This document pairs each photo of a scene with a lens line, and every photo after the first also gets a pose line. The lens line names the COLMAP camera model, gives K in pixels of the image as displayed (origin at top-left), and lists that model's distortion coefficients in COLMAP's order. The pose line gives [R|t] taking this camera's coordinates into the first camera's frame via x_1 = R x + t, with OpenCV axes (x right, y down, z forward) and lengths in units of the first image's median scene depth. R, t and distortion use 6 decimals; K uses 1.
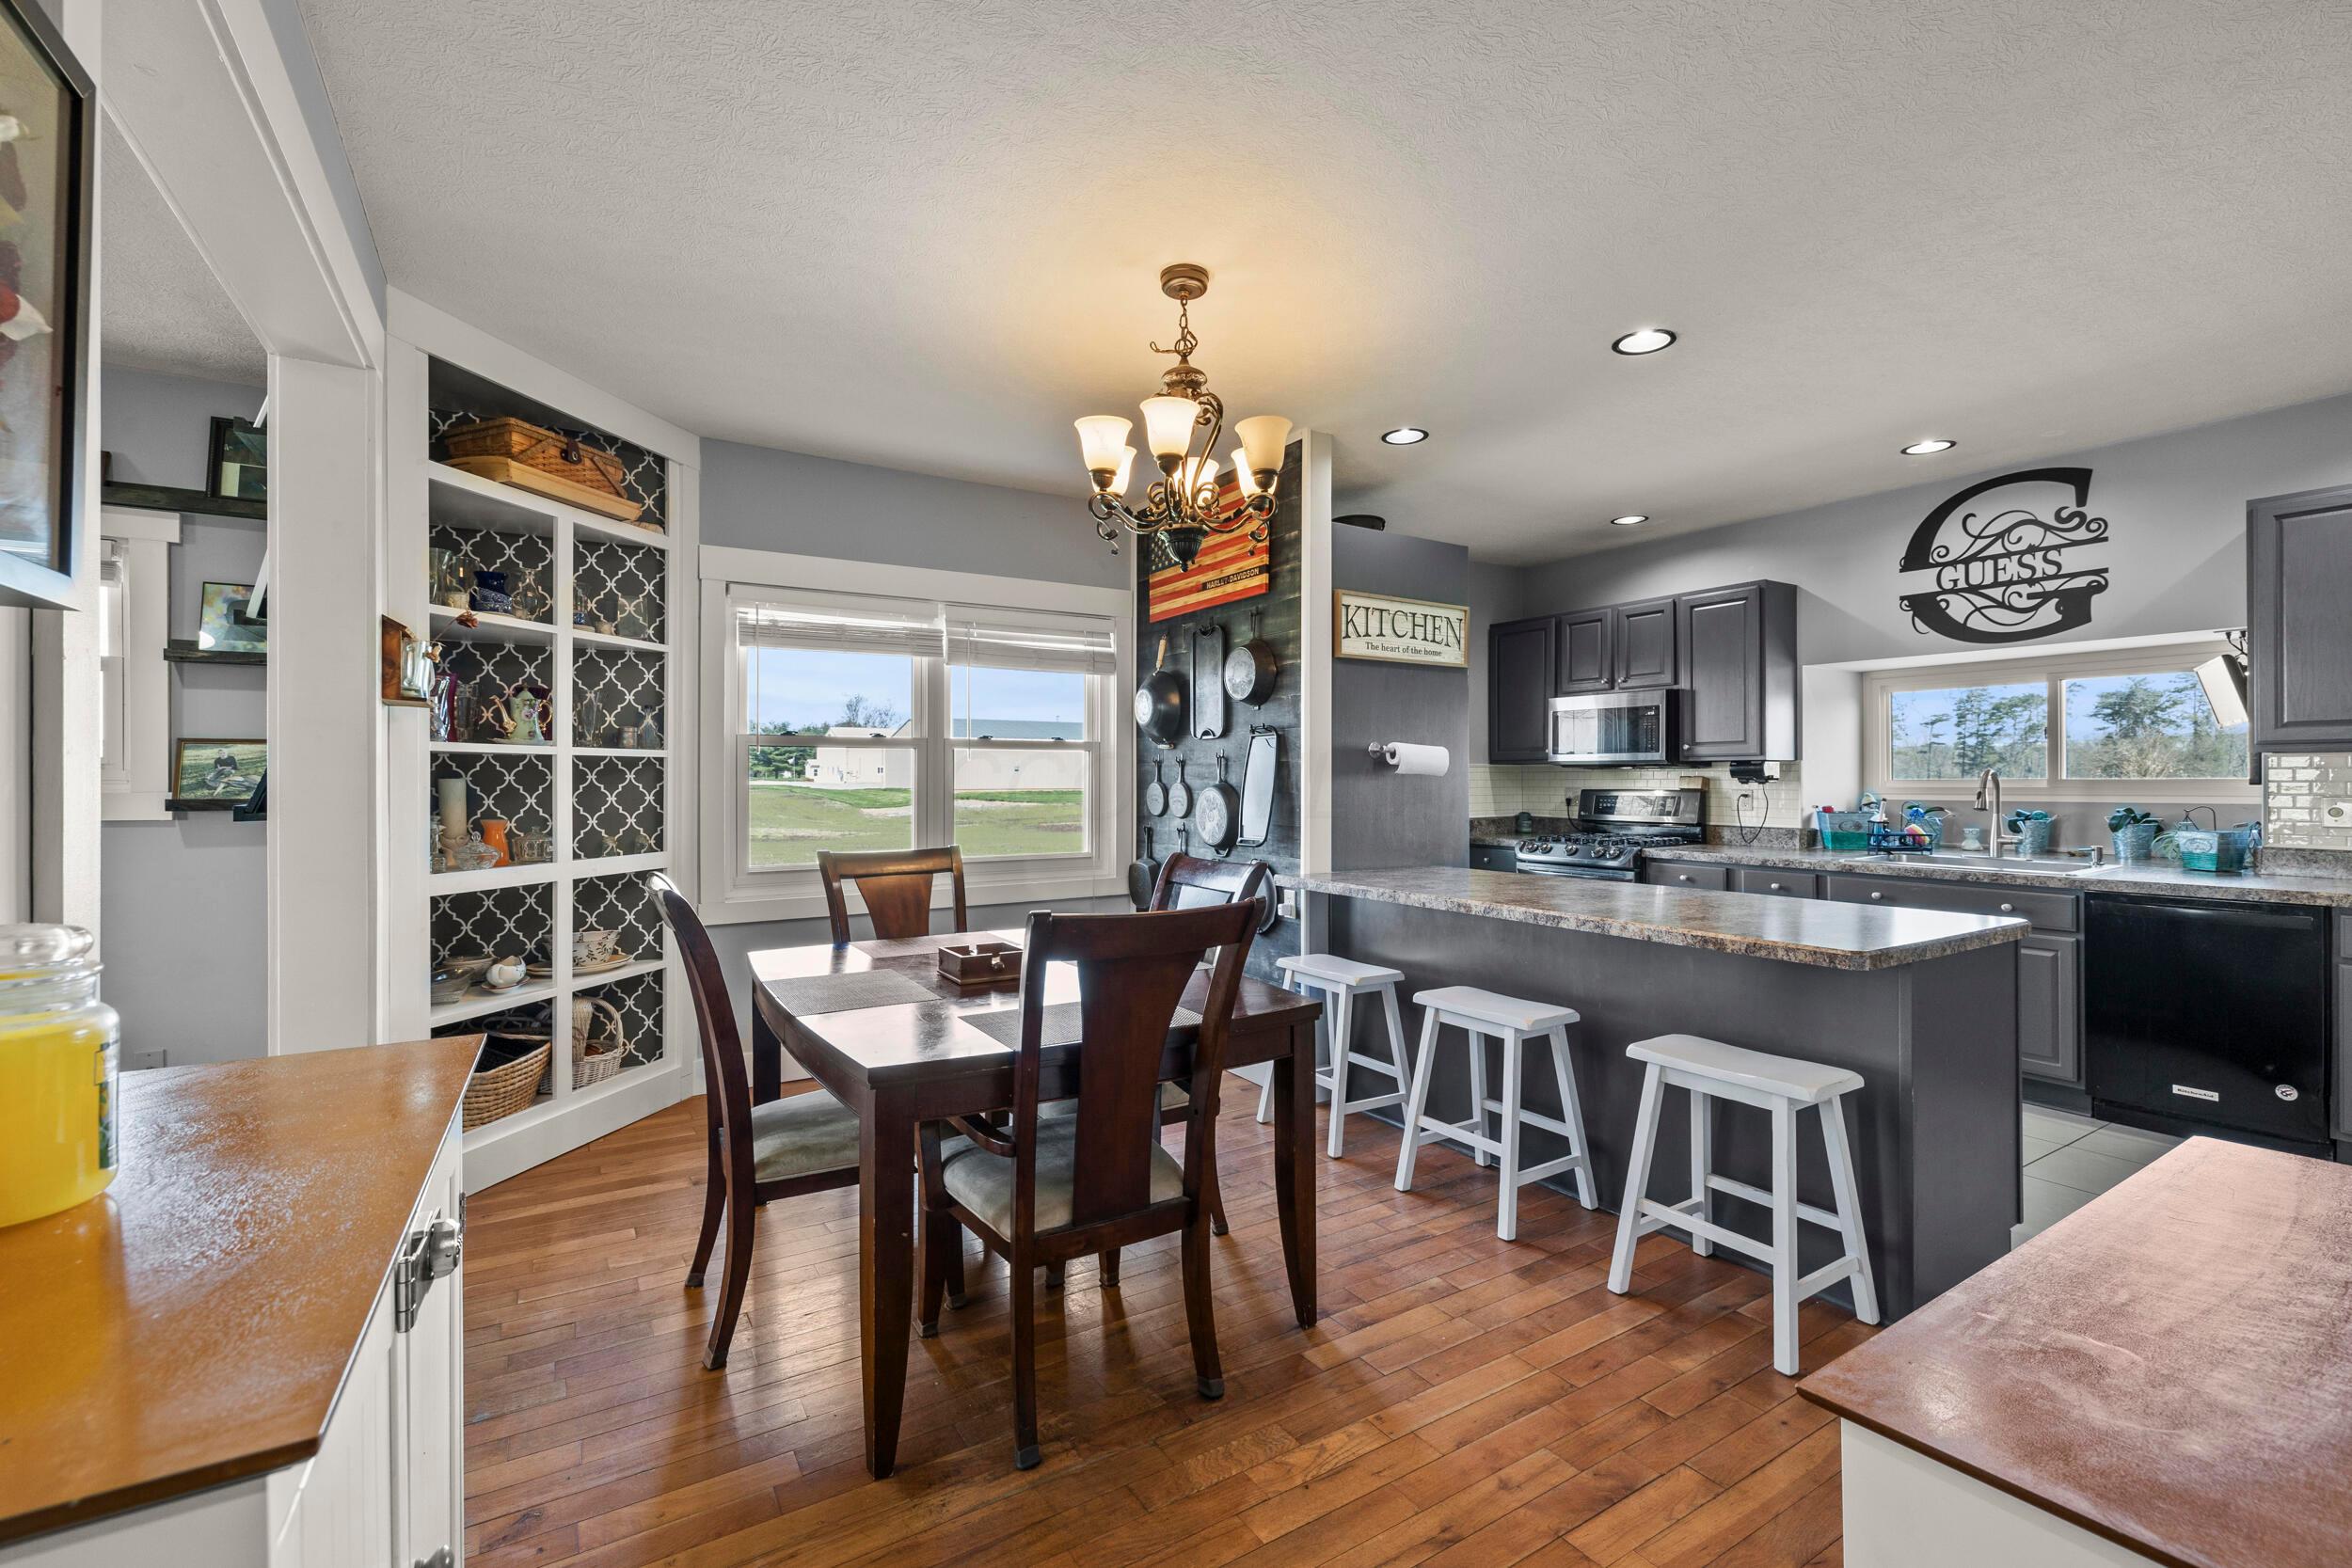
lens RADIAL K [[991.6, 0, 1155.7], [0, 991.6, 779.2], [0, 0, 1]] dist [-0.001899, 0.000149]
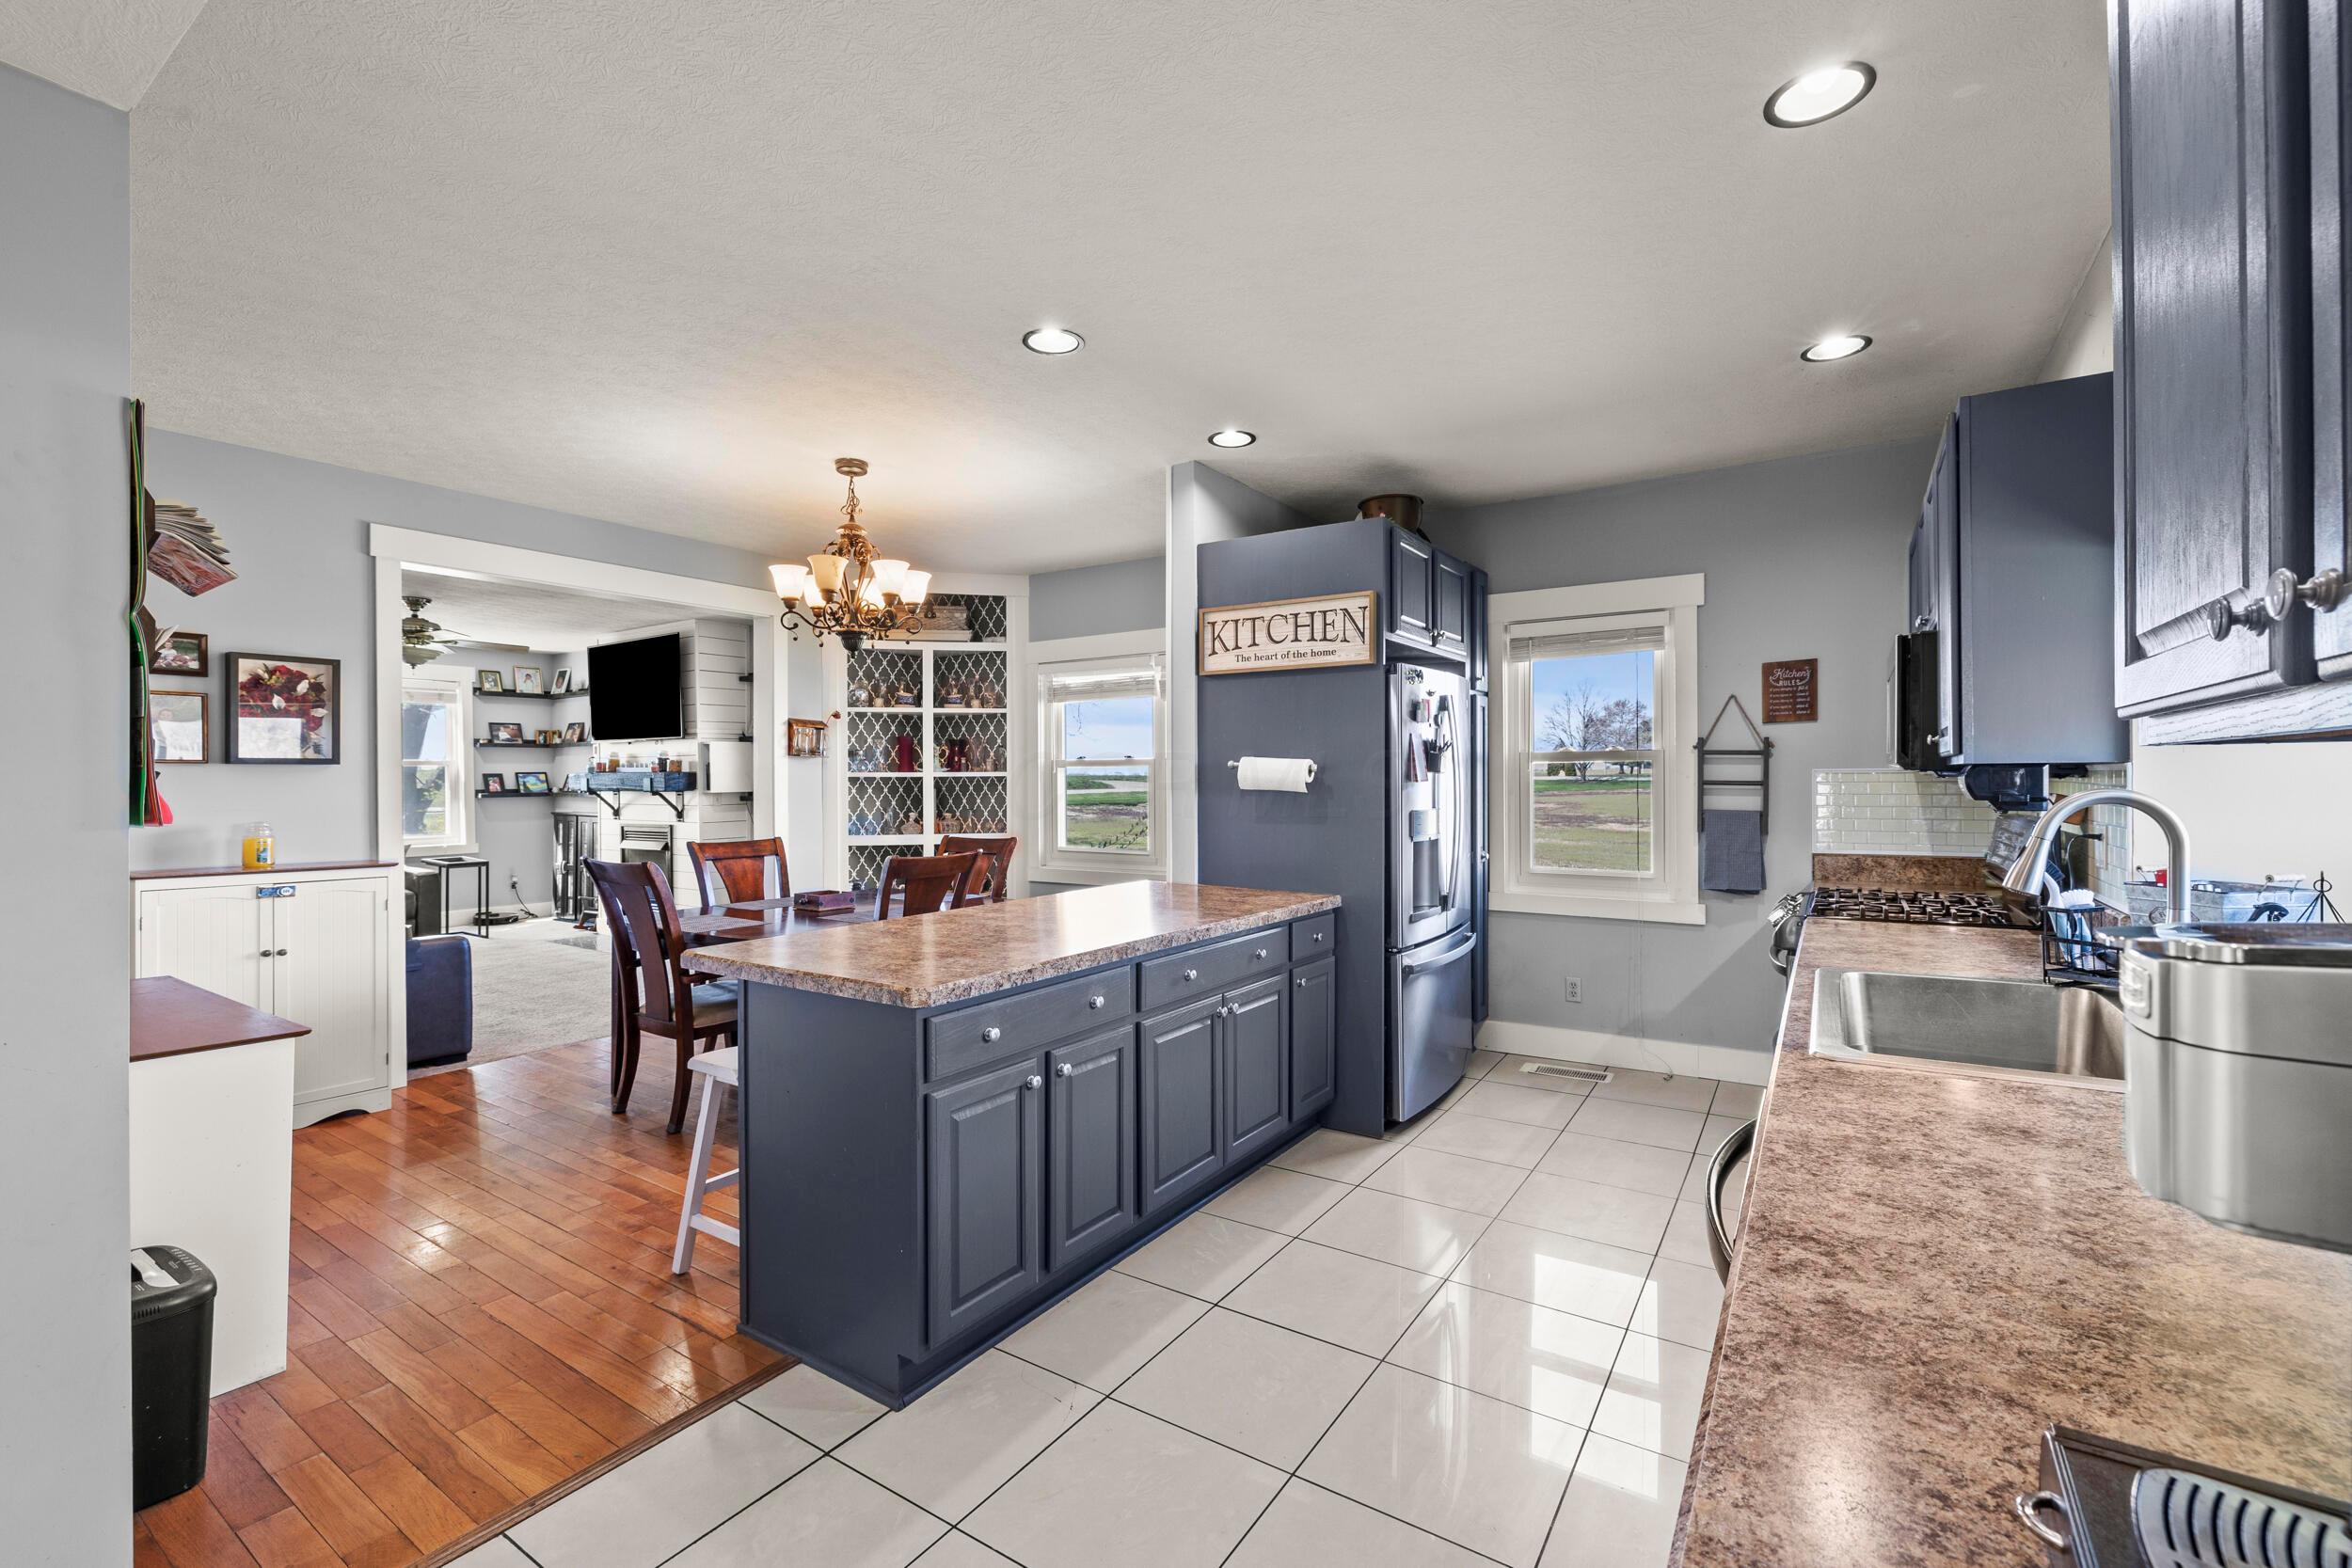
lens RADIAL K [[991.6, 0, 1226.7], [0, 991.6, 784.9], [0, 0, 1]] dist [-0.001899, 0.000149]
pose [[0.453753, 0.004496, -0.891116, 1.040576], [0.003139, 0.999973, 0.006644, -0.015812], [0.891122, -0.005812, 0.453726, 0.523974]]
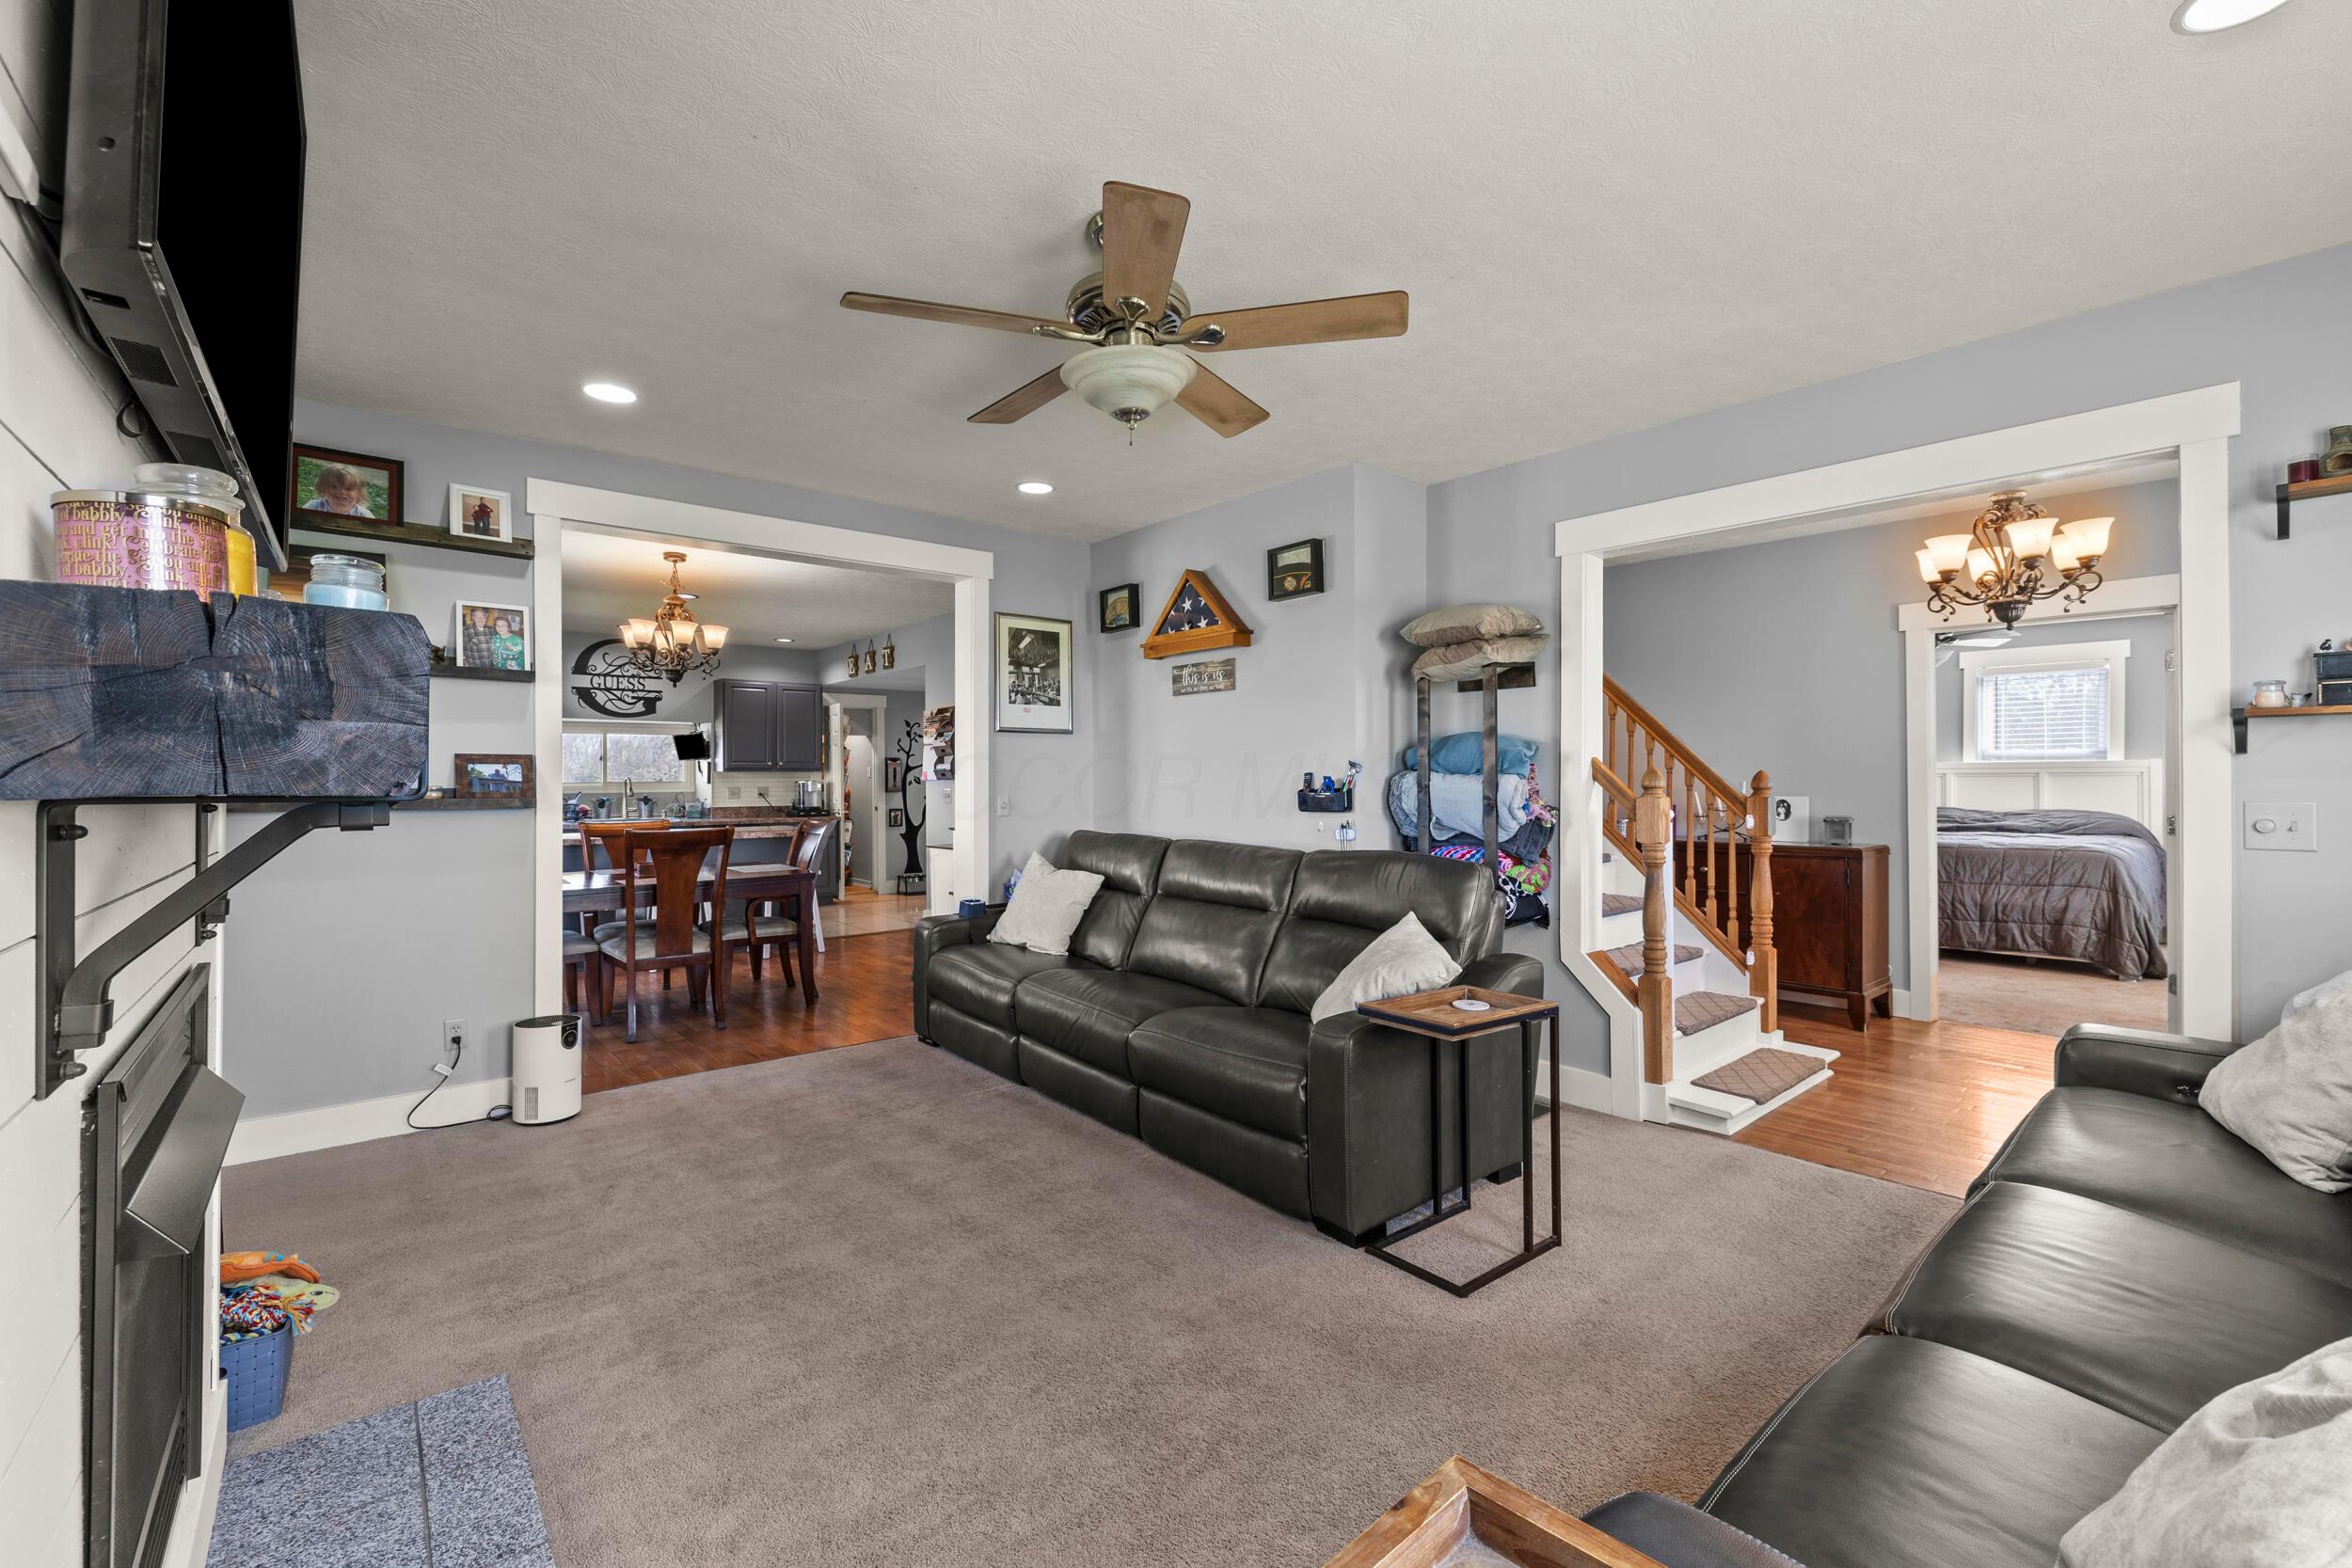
lens RADIAL K [[991.6, 0, 1192.0], [0, 991.6, 777.9], [0, 0, 1]] dist [-0.001899, 0.000149]
pose [[-0.157123, 0.003351, 0.987573, -1.464614], [0.001622, 0.999994, -0.003135, 0.000589], [-0.987578, 0.001109, -0.157127, 0.126932]]
